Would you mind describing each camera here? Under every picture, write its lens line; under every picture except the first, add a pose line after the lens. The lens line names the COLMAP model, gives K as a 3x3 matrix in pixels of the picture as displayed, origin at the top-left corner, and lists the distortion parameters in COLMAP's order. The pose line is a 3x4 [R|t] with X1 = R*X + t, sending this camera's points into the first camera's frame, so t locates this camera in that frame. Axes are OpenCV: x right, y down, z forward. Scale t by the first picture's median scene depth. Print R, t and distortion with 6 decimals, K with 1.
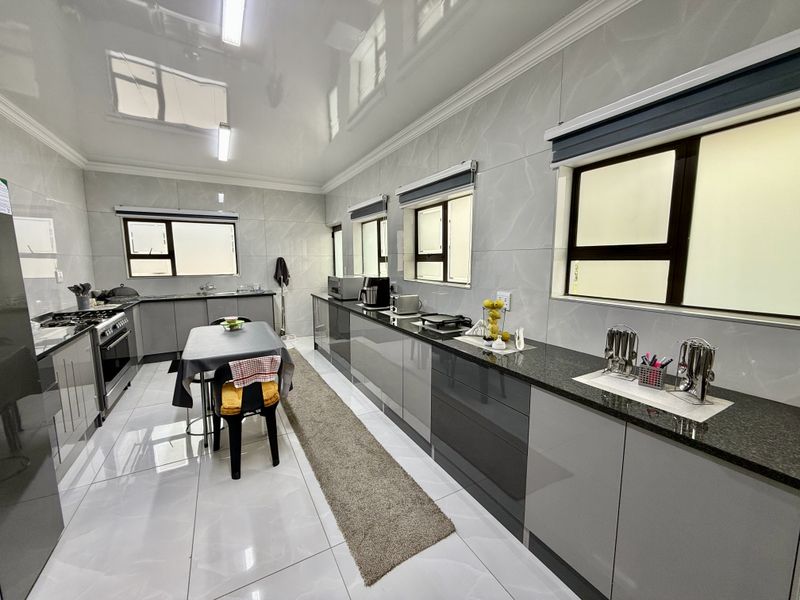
lens RADIAL K [[318.8, 0, 397.1], [0, 318.8, 300.3], [0, 0, 1]] dist [0.003400, 0.001300]
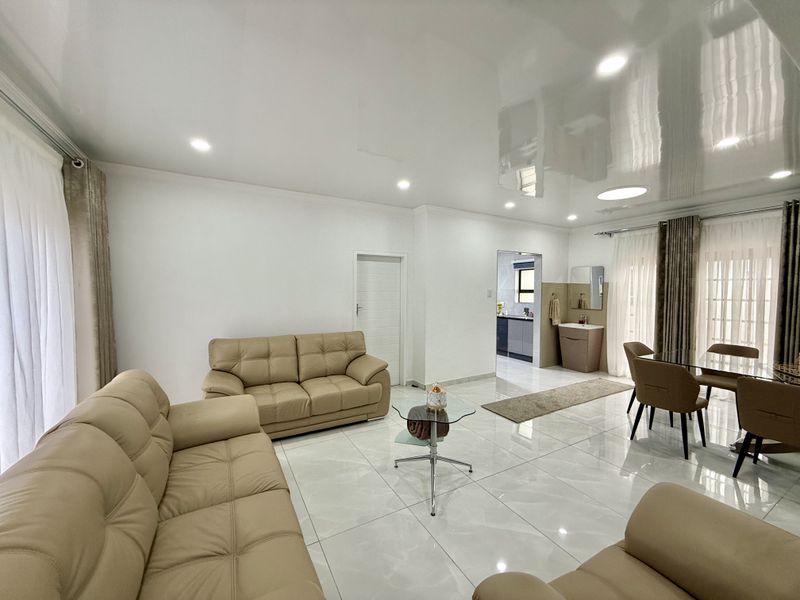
lens RADIAL K [[318.8, 0, 396.5], [0, 318.8, 302.7], [0, 0, 1]] dist [0.003400, 0.001300]
pose [[0.999909, 0.011648, 0.006777, -0.625907], [-0.011026, 0.996271, -0.085577, 0.218078], [-0.007748, 0.085494, 0.996309, -1.826708]]
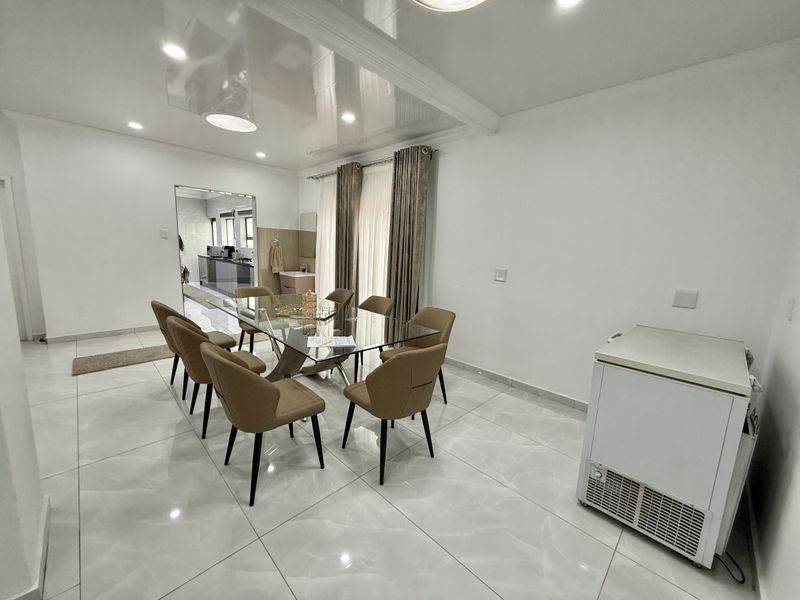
lens RADIAL K [[318.8, 0, 394.0], [0, 318.8, 296.6], [0, 0, 1]] dist [0.003400, 0.001300]
pose [[0.961957, 0.004587, 0.273163, 0.555715], [-0.014226, 0.999344, 0.033314, 0.244695], [-0.272831, -0.035933, 0.961391, -1.903649]]
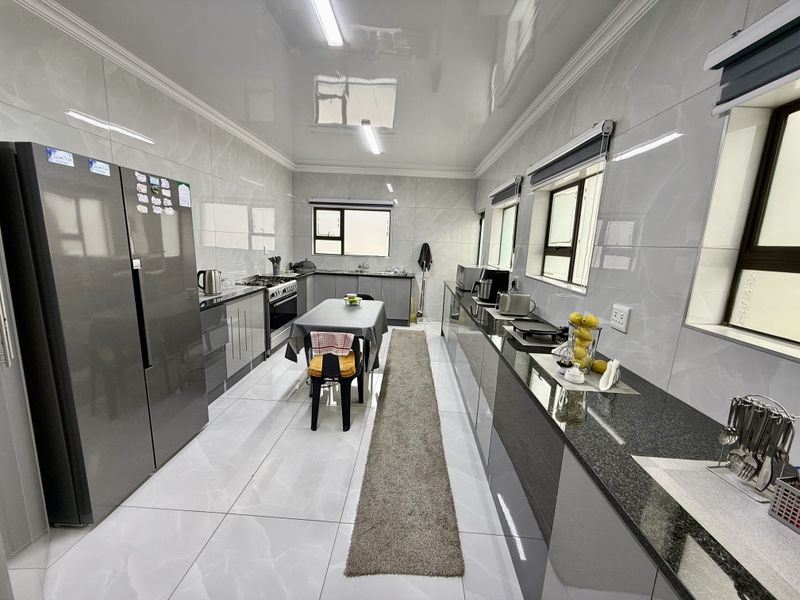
lens RADIAL K [[318.8, 0, 398.2], [0, 318.8, 299.9], [0, 0, 1]] dist [0.003400, 0.001300]
pose [[0.851497, 0.132497, -0.507344, 0.203847], [-0.112243, 0.991179, 0.070473, -0.024744], [0.512206, -0.003062, 0.858857, 0.102825]]
